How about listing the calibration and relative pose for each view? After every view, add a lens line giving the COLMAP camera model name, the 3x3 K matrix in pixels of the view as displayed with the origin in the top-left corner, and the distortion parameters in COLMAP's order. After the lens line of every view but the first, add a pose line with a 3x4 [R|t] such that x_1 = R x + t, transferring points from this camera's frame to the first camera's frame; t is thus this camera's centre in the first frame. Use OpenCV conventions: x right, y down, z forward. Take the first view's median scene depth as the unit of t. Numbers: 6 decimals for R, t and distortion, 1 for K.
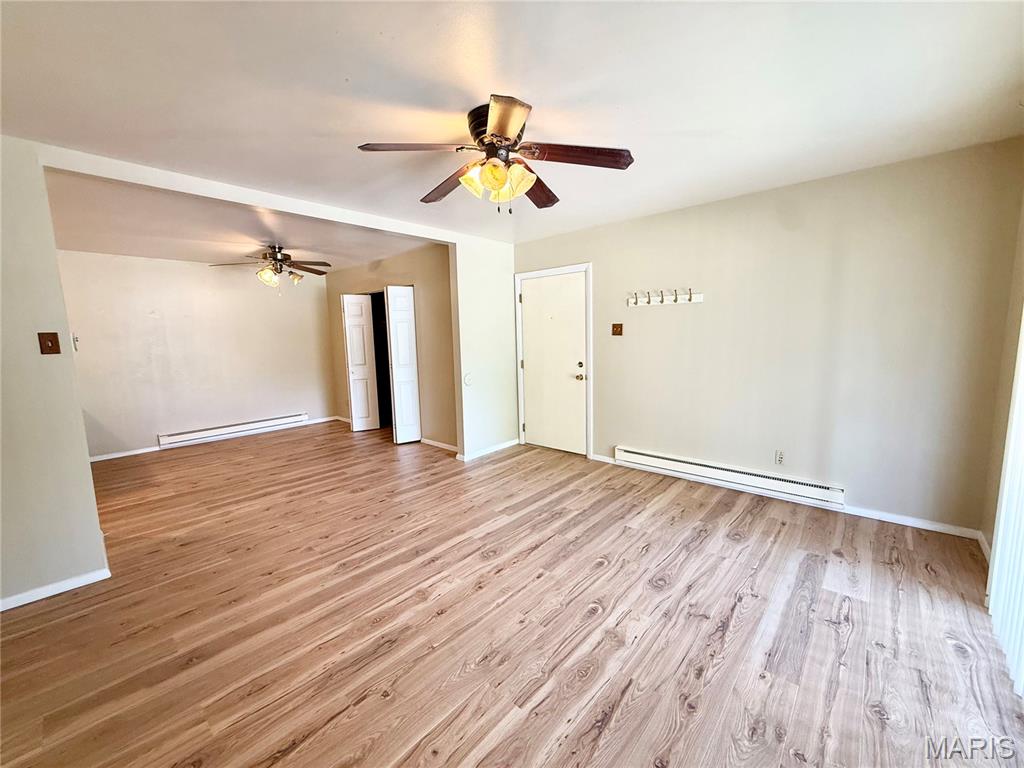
lens RADIAL K [[409.9, 0, 508.2], [0, 409.9, 386.1], [0, 0, 1]] dist [-0.003679, 0.000973]
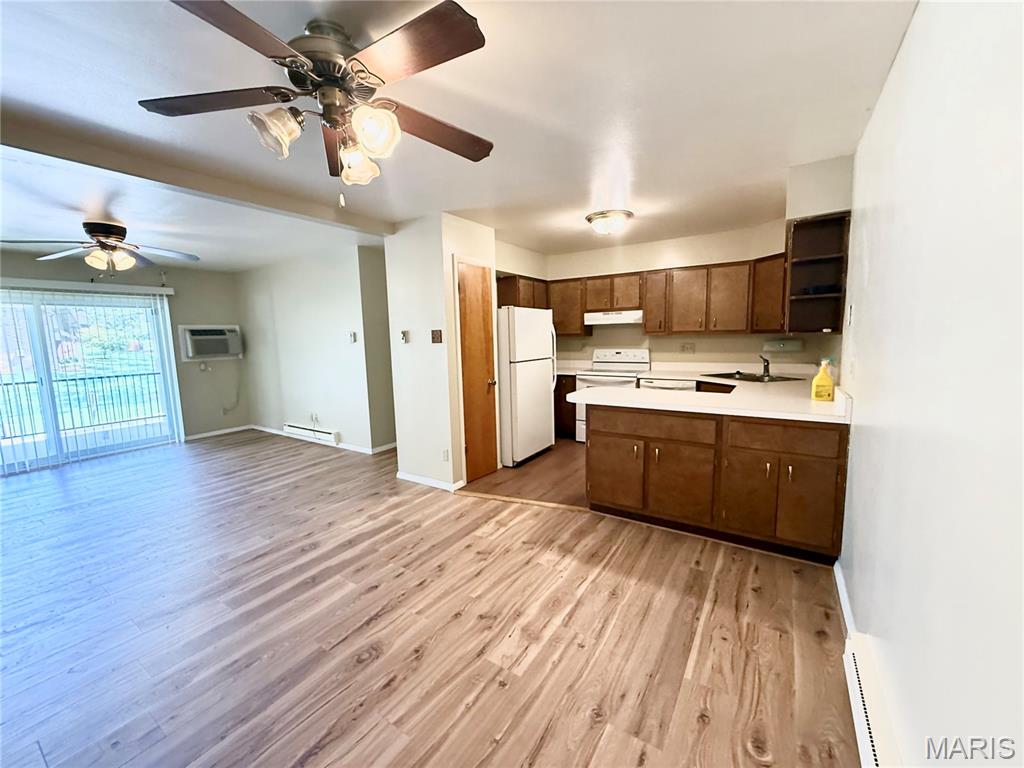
lens RADIAL K [[409.9, 0, 512.9], [0, 409.9, 387.7], [0, 0, 1]] dist [-0.003679, 0.000973]
pose [[-0.985984, 0.071667, -0.150662, -1.108286], [0.030062, 0.964574, 0.262096, -0.289606], [0.164108, 0.253893, -0.953209, 2.365482]]
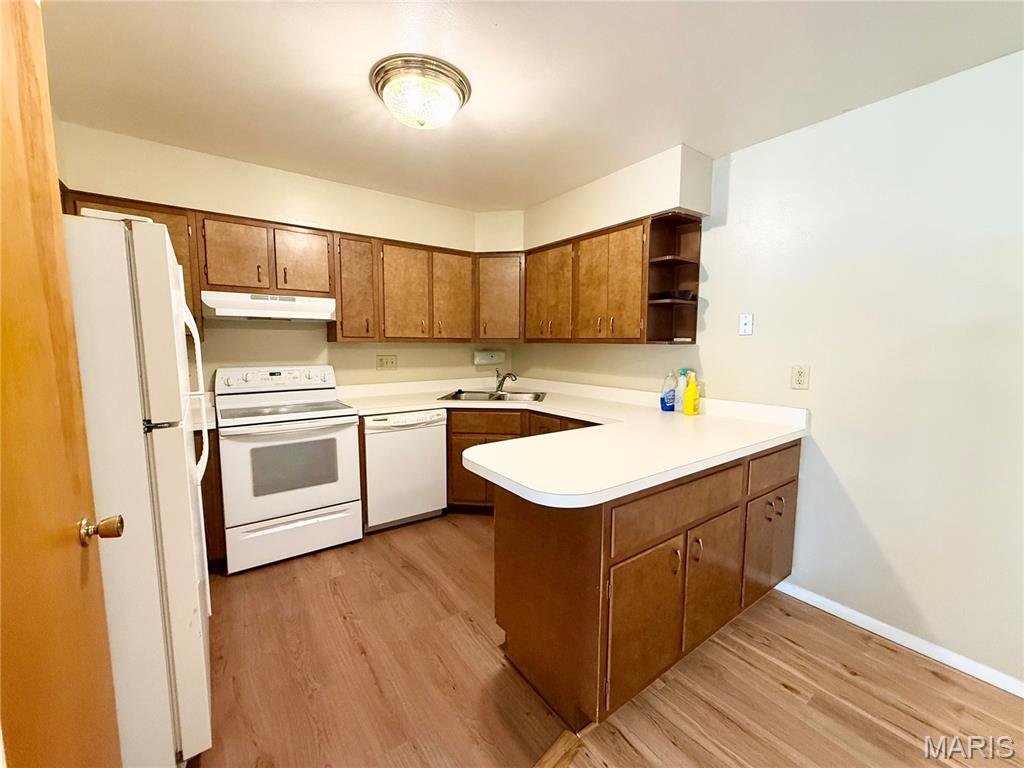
lens RADIAL K [[409.9, 0, 506.8], [0, 409.9, 382.4], [0, 0, 1]] dist [-0.003679, 0.000973]
pose [[-0.210996, 0.120934, -0.969977, -1.013925], [-0.129750, 0.980071, 0.150417, -0.129469], [0.968837, 0.157591, -0.191100, 1.285017]]
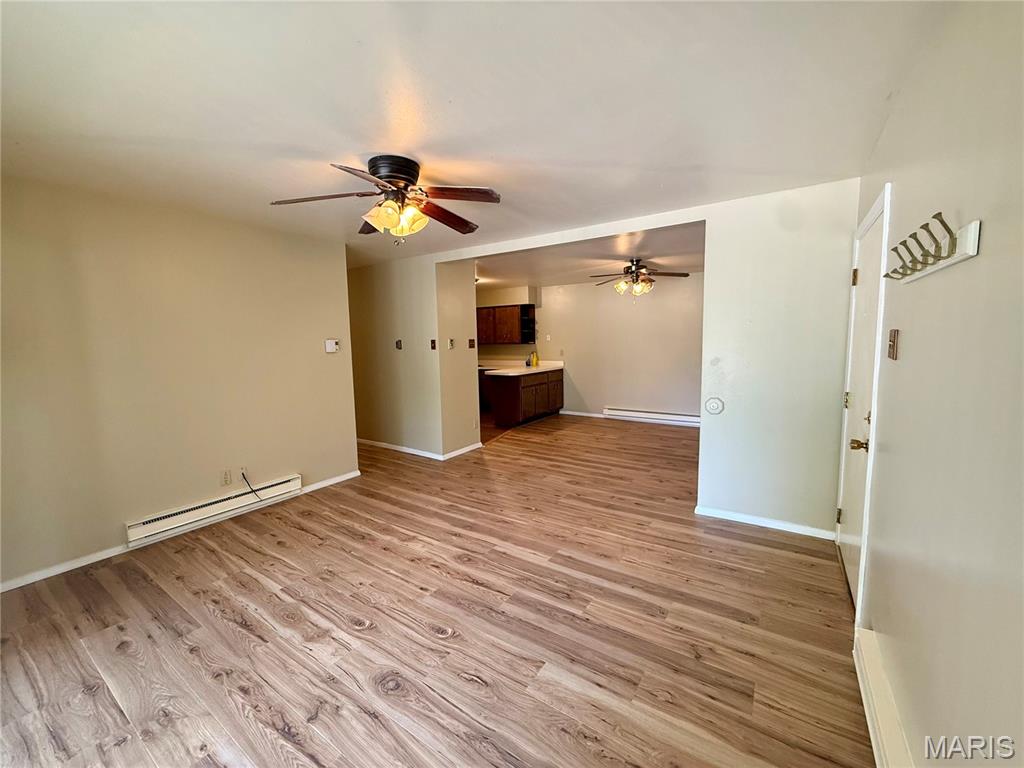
lens RADIAL K [[409.9, 0, 511.4], [0, 409.9, 373.2], [0, 0, 1]] dist [-0.003679, 0.000973]
pose [[0.147321, 0.103943, -0.983612, 0.932203], [-0.115544, 0.989463, 0.087255, -0.160641], [0.982317, 0.100795, 0.157778, 0.883659]]
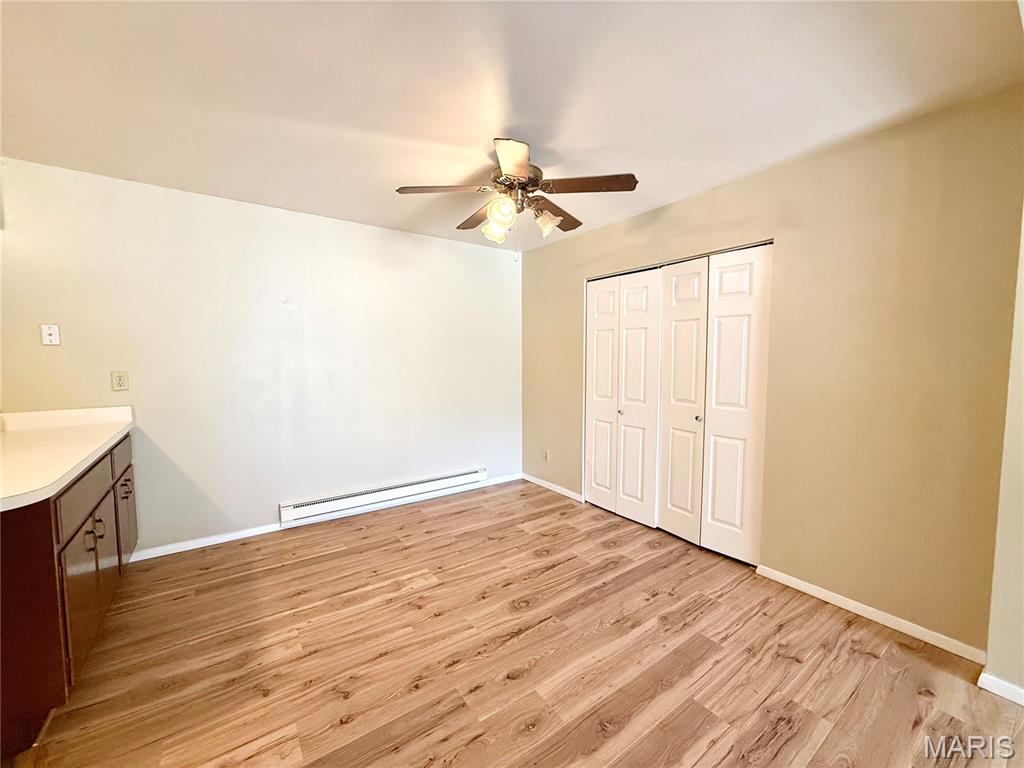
lens RADIAL K [[409.9, 0, 510.8], [0, 409.9, 386.5], [0, 0, 1]] dist [-0.003679, 0.000973]
pose [[0.977037, 0.040389, -0.209206, -0.802008], [-0.050990, 0.997661, -0.045524, -0.083519], [0.206878, 0.055146, 0.976811, 0.935993]]
